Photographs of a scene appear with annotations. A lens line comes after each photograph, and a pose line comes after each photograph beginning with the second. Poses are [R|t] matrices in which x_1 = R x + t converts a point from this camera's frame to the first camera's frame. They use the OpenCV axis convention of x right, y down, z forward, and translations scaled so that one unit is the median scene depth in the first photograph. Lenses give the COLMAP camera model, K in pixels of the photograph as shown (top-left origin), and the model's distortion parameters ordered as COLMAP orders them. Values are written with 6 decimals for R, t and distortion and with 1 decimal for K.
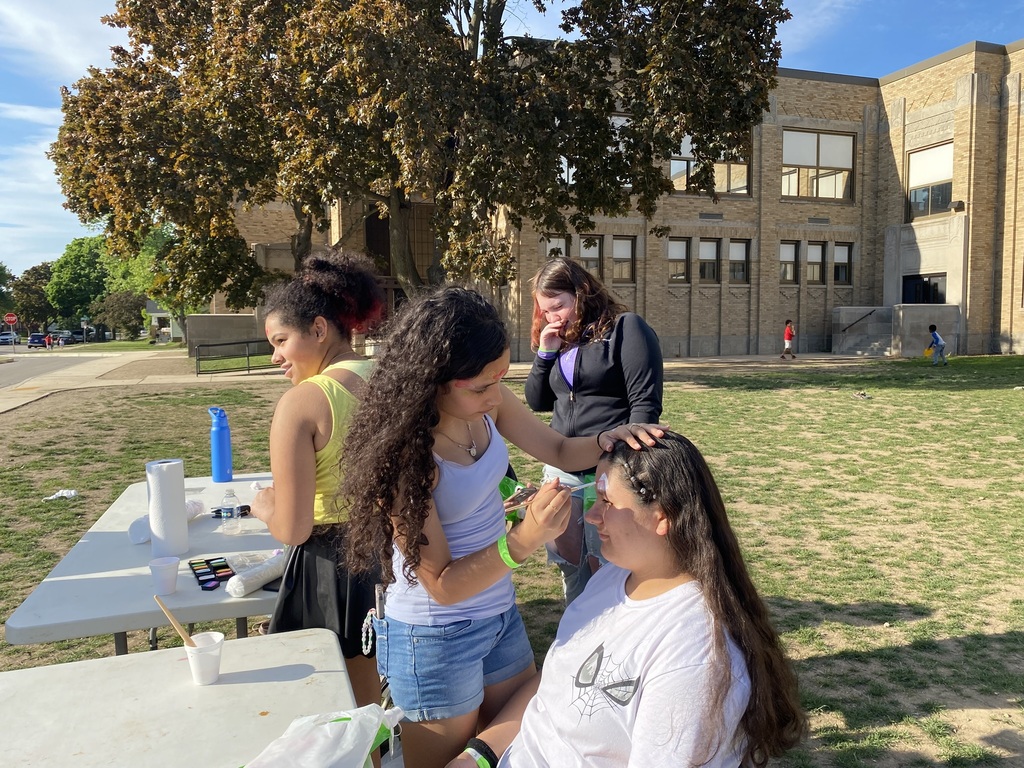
lens RADIAL K [[792.6, 0, 512.0], [0, 792.6, 384.0], [0, 0, 1]] dist [0.052827, 0.002050]
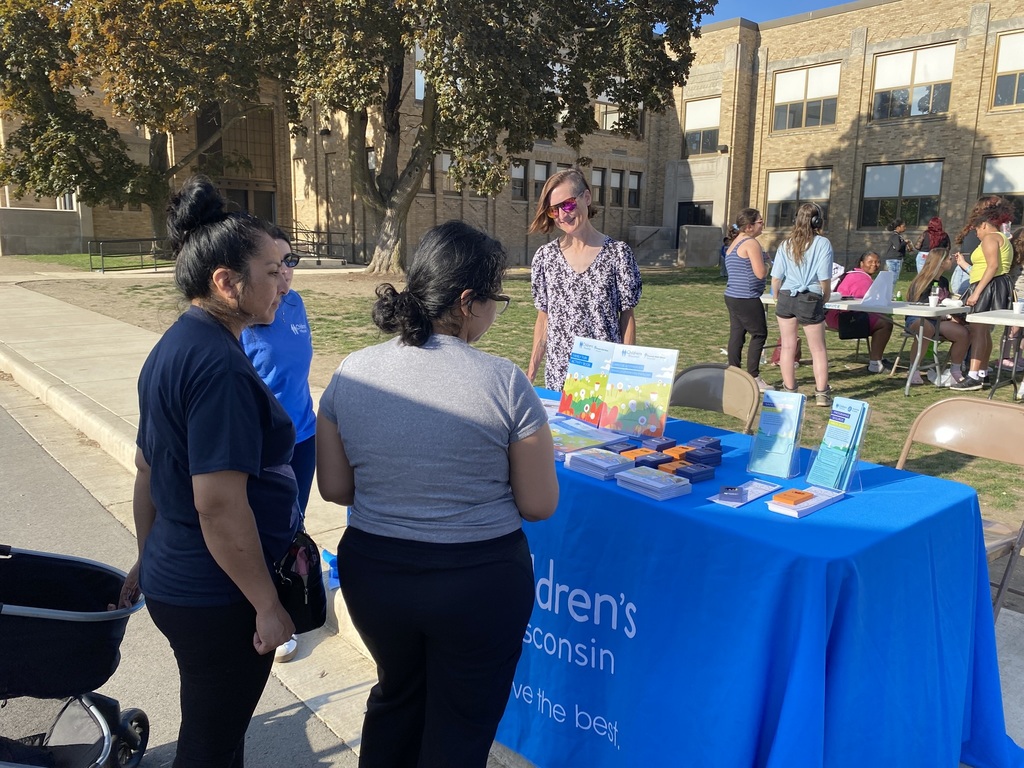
lens RADIAL K [[792.6, 0, 512.0], [0, 792.6, 384.0], [0, 0, 1]] dist [0.052827, 0.002050]
pose [[0.938216, -0.035602, 0.344213, -0.211306], [-0.001796, 0.994179, 0.107723, 0.015585], [-0.346044, -0.101685, 0.932691, -0.109235]]
